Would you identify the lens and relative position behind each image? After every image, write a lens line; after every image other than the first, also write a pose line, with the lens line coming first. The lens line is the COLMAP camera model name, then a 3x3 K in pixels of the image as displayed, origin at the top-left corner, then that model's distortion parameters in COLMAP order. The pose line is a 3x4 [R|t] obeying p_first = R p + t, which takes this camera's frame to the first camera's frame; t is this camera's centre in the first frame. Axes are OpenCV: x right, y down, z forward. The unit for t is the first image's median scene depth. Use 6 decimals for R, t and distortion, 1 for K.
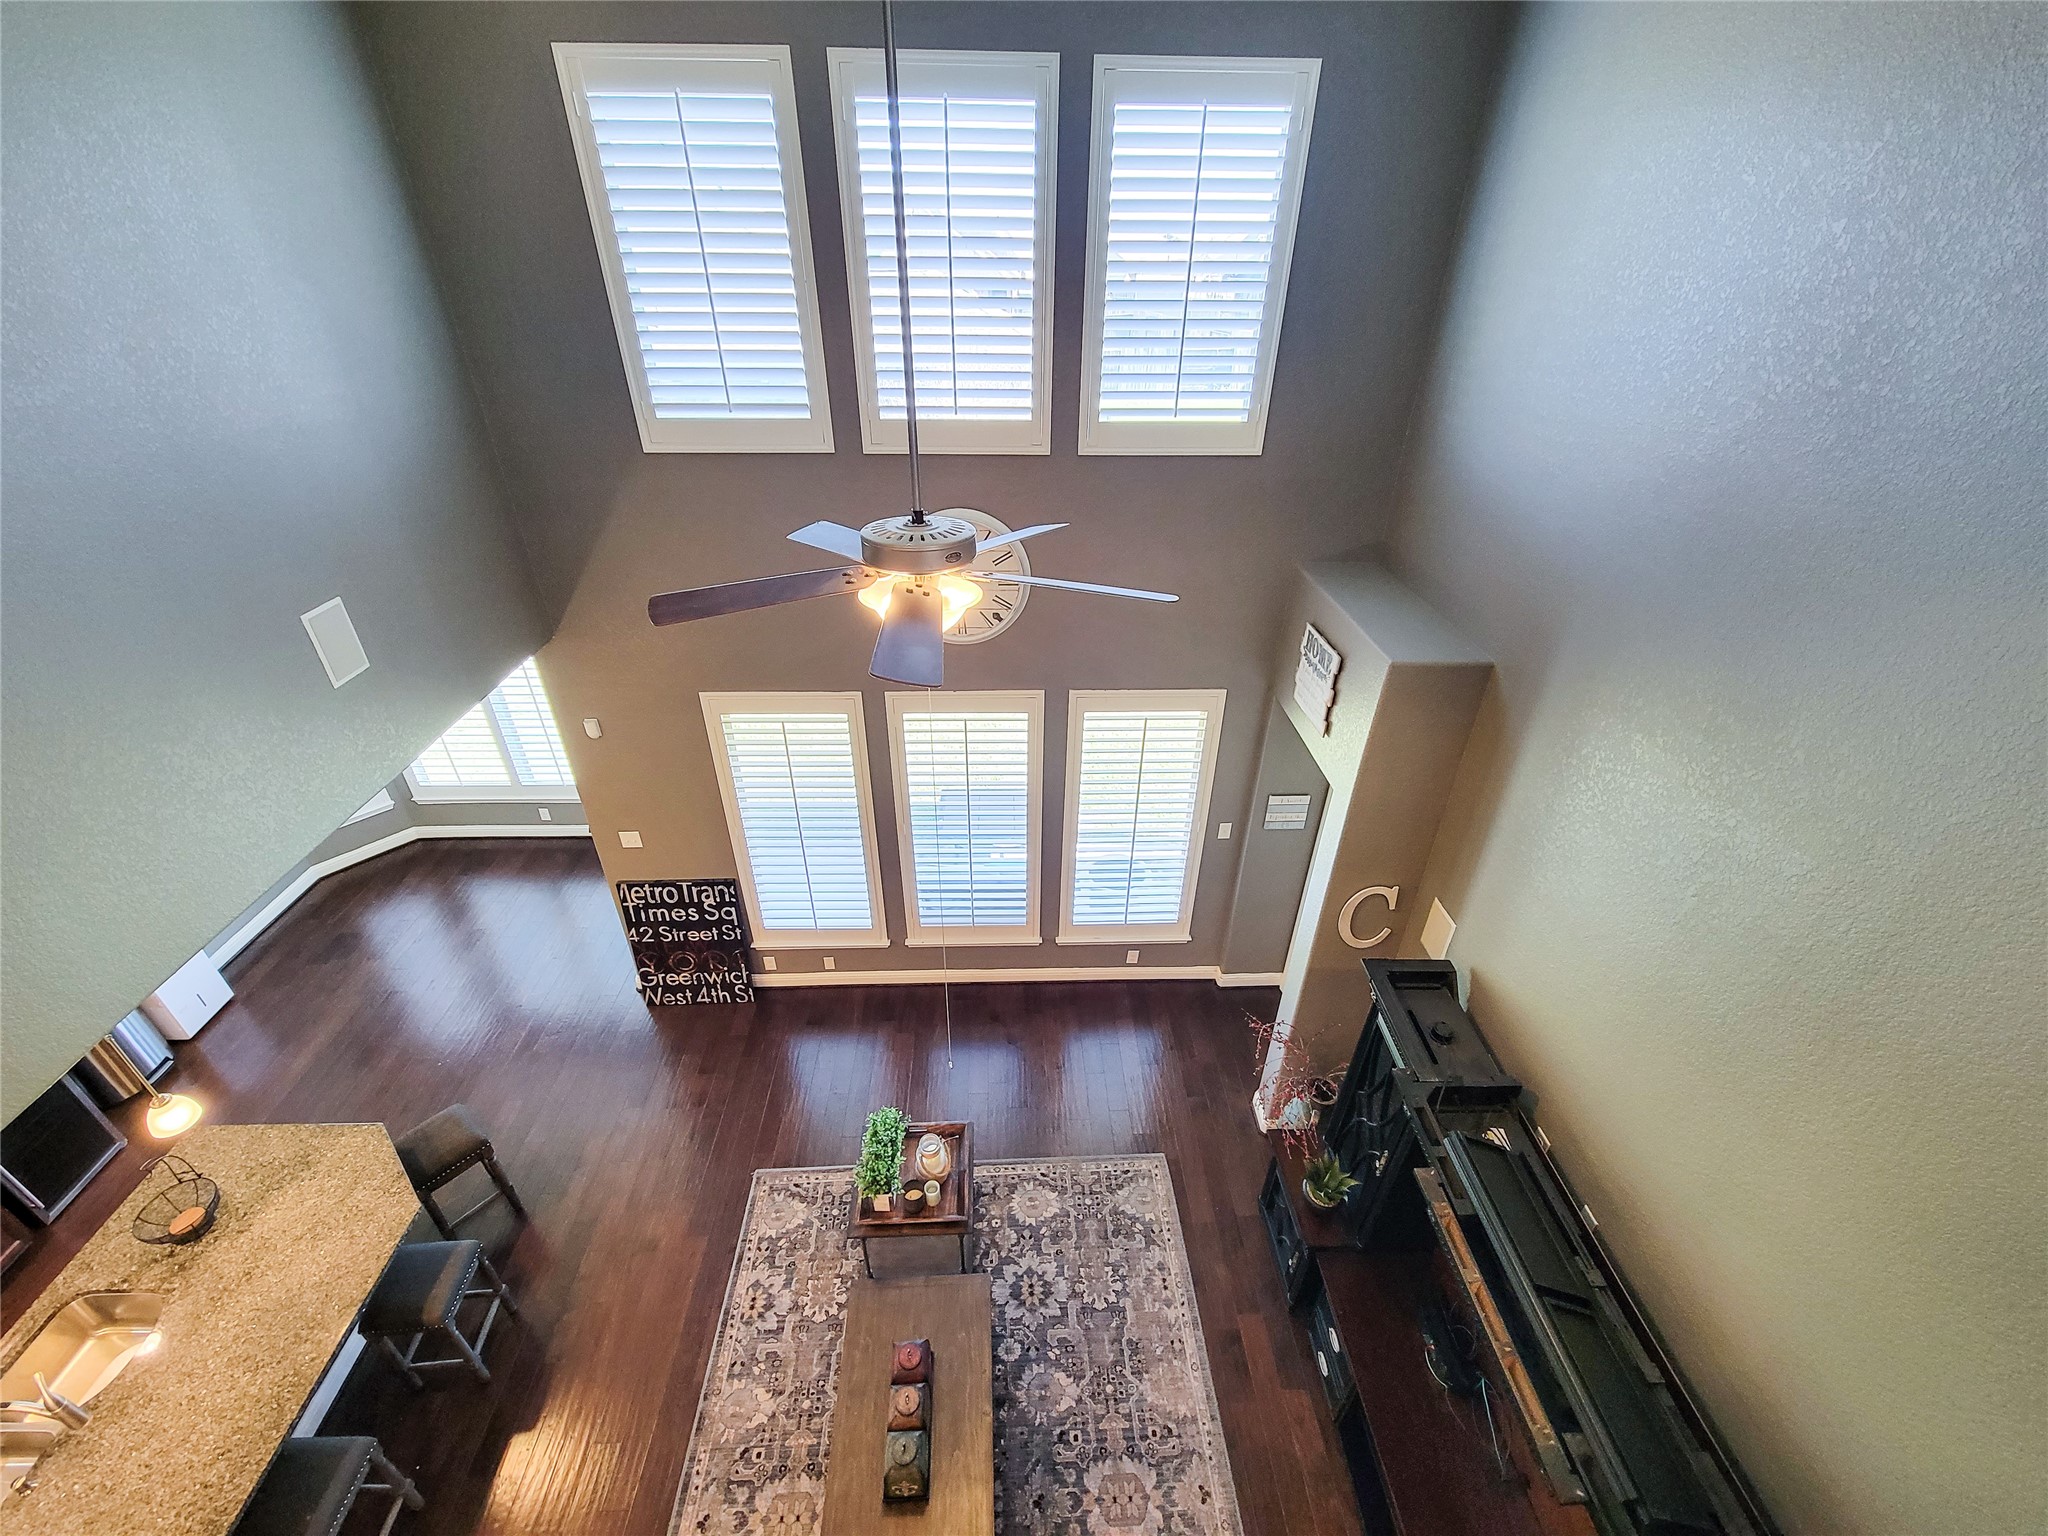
lens RADIAL K [[847.2, 0, 1016.7], [0, 847.2, 758.0], [0, 0, 1]] dist [0.005456, -0.004219]
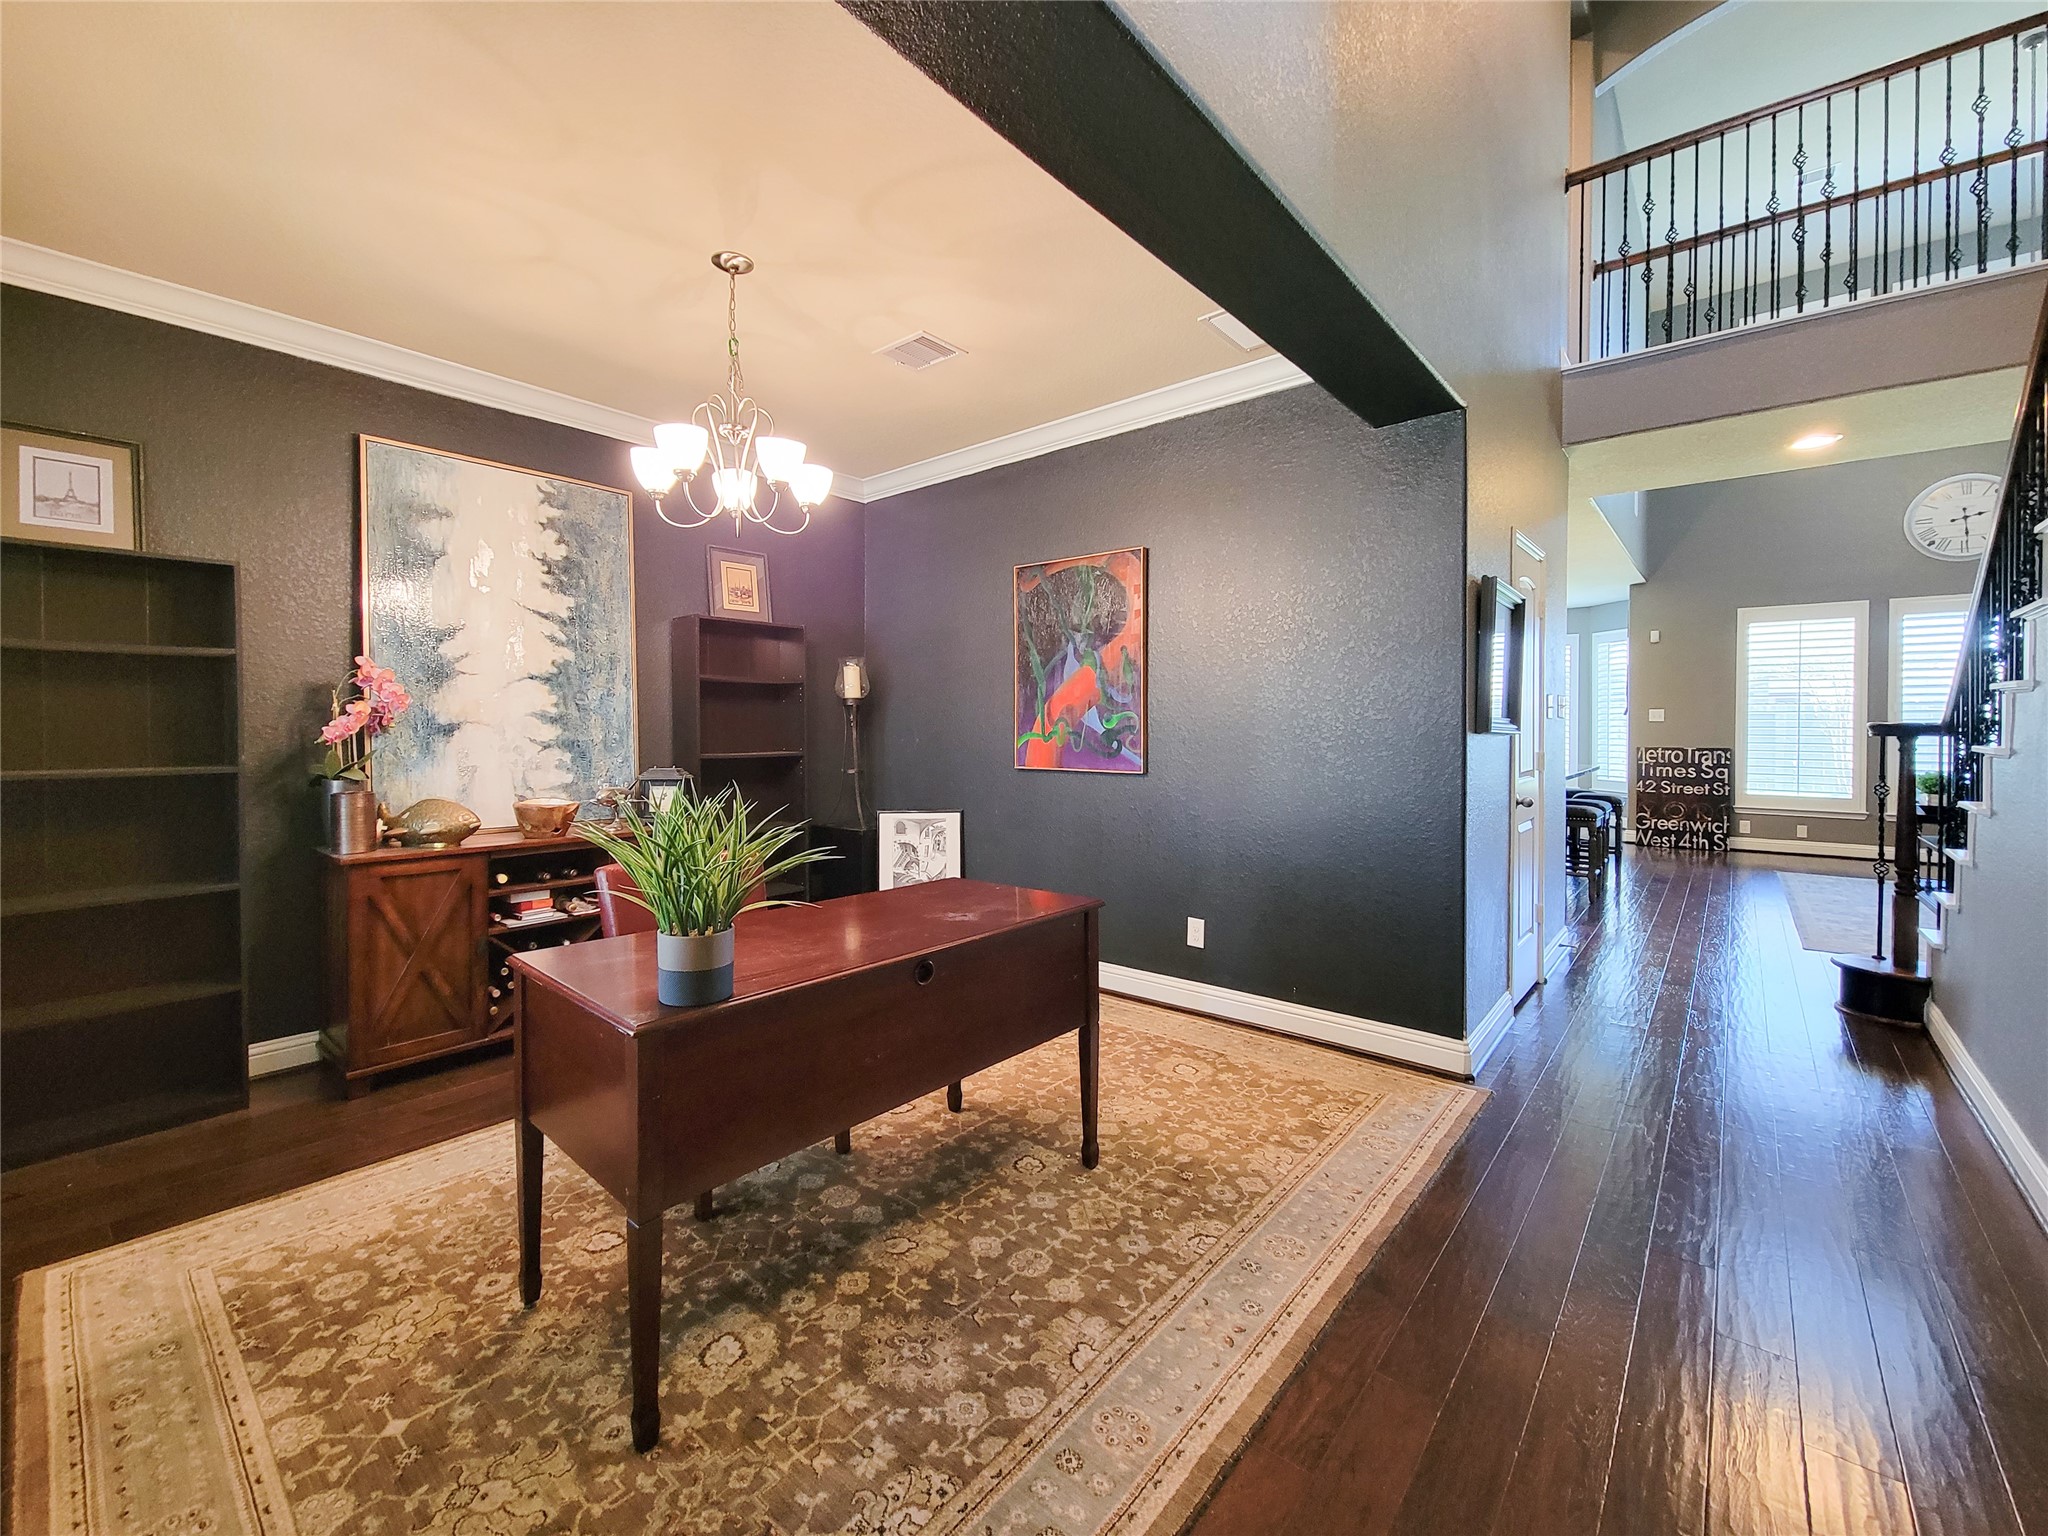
lens RADIAL K [[847.2, 0, 1040.6], [0, 847.2, 741.8], [0, 0, 1]] dist [0.005456, -0.004219]
pose [[0.760114, 0.015016, -0.649616, -0.285814], [-0.345433, 0.856103, -0.384401, 1.119936], [0.550367, 0.516587, 0.655923, -0.646979]]
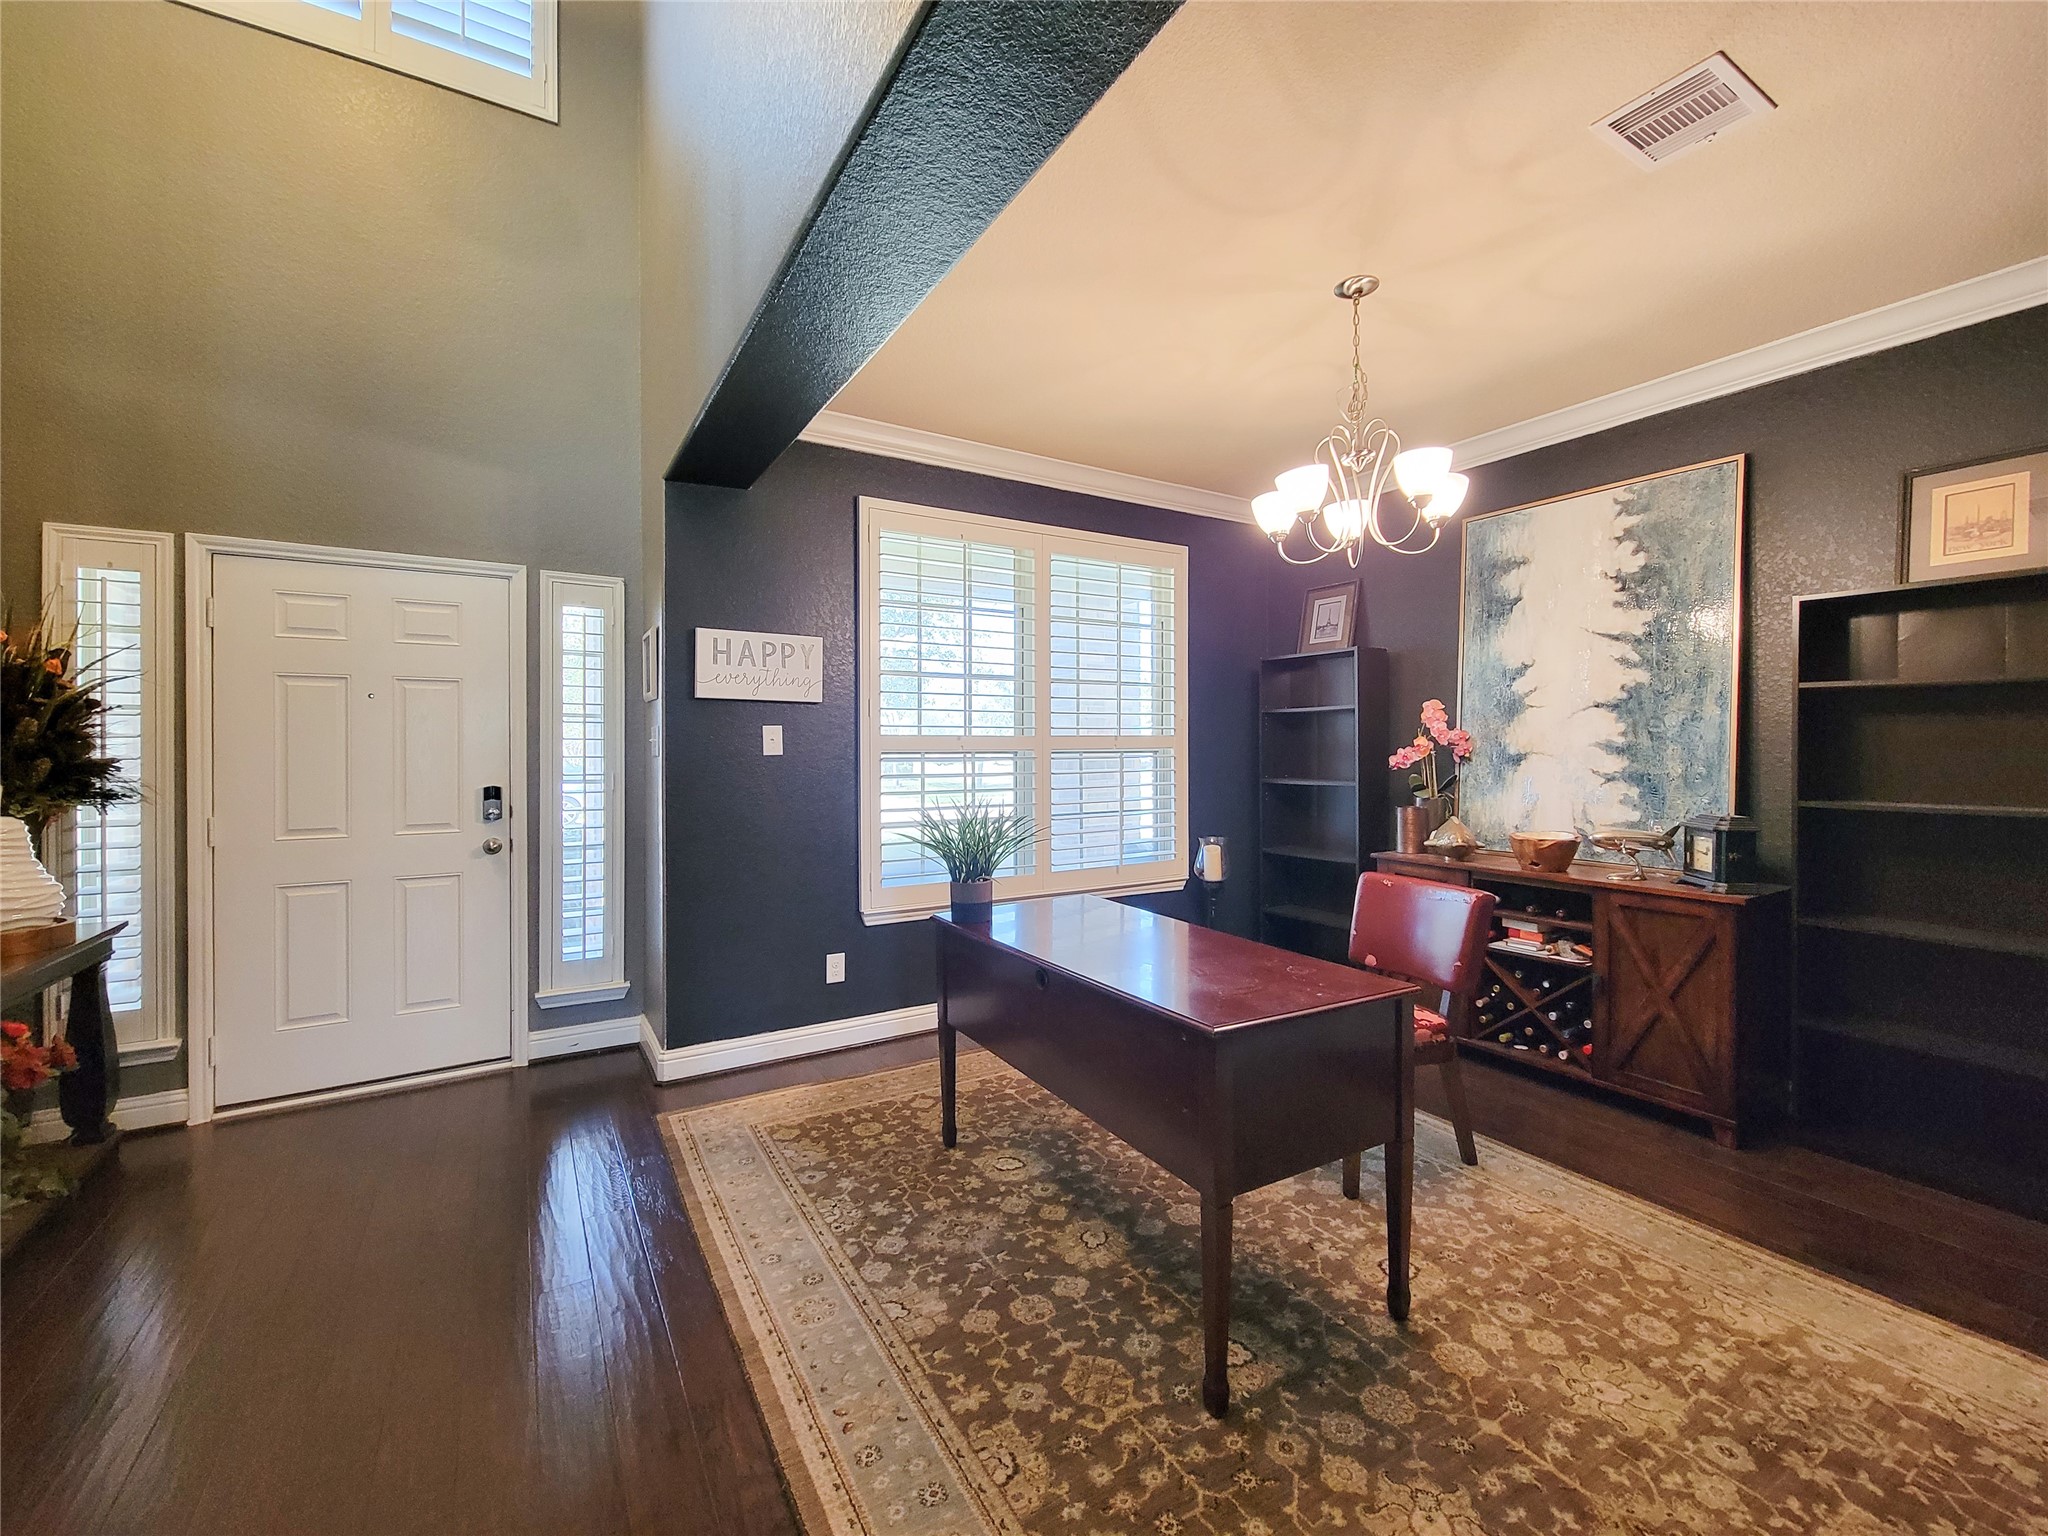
lens RADIAL K [[847.2, 0, 1031.5], [0, 847.2, 746.3], [0, 0, 1]] dist [0.005456, -0.004219]
pose [[-0.861973, 0.003463, -0.506943, -0.336598], [-0.265137, 0.849233, 0.456624, 0.830053], [0.432094, 0.528007, -0.731098, -0.195154]]
